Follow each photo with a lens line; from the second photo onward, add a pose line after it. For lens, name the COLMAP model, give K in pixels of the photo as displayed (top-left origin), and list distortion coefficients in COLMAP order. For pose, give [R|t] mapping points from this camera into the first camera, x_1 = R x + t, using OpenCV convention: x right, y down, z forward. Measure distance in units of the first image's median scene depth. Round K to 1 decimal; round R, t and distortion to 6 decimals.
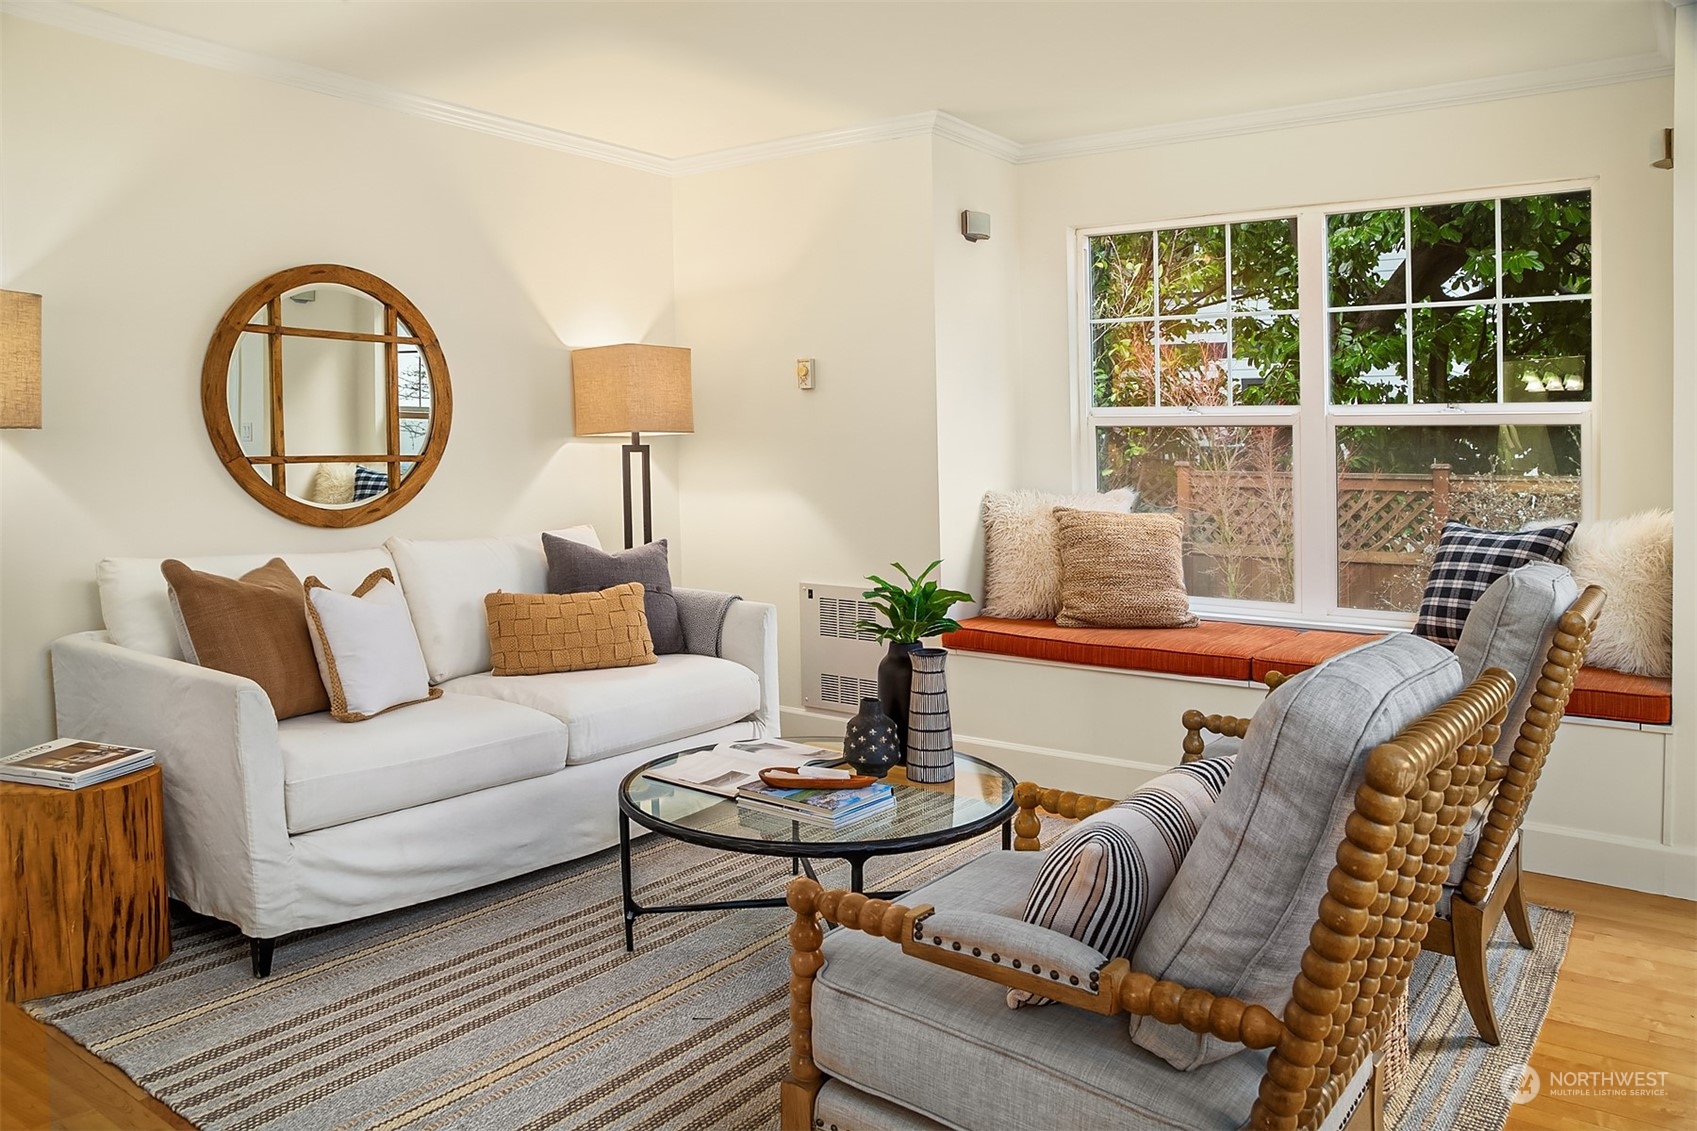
lens RADIAL K [[1218.2, 0, 847.5], [0, 1218.2, 531.0], [0, 0, 1]] dist [-0.074879, 0.002154]
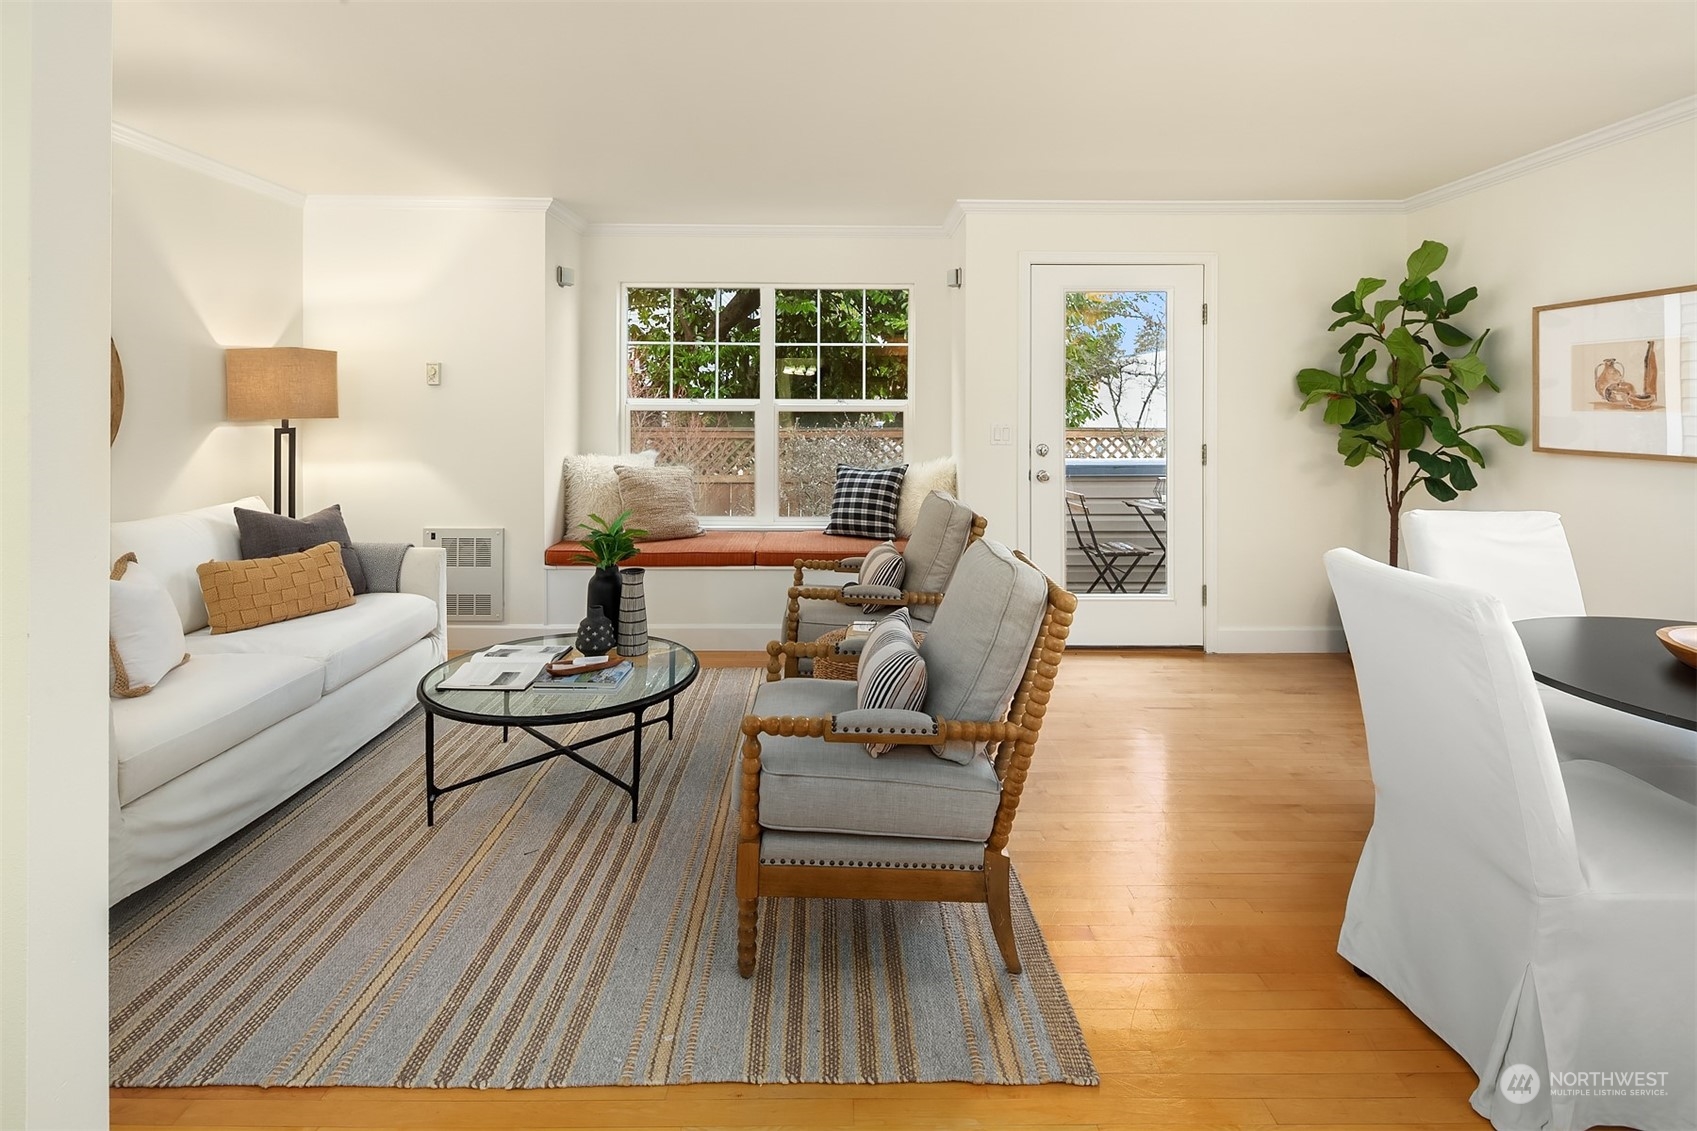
lens RADIAL K [[834.3, 0, 843.5], [0, 834.3, 430.5], [0, 0, 1]] dist [0.009383, -0.005921]
pose [[0.801120, -0.015288, 0.598309, -0.260490], [0.035527, 0.999126, -0.022040, -0.034095], [-0.597449, 0.038913, 0.800963, -0.014661]]
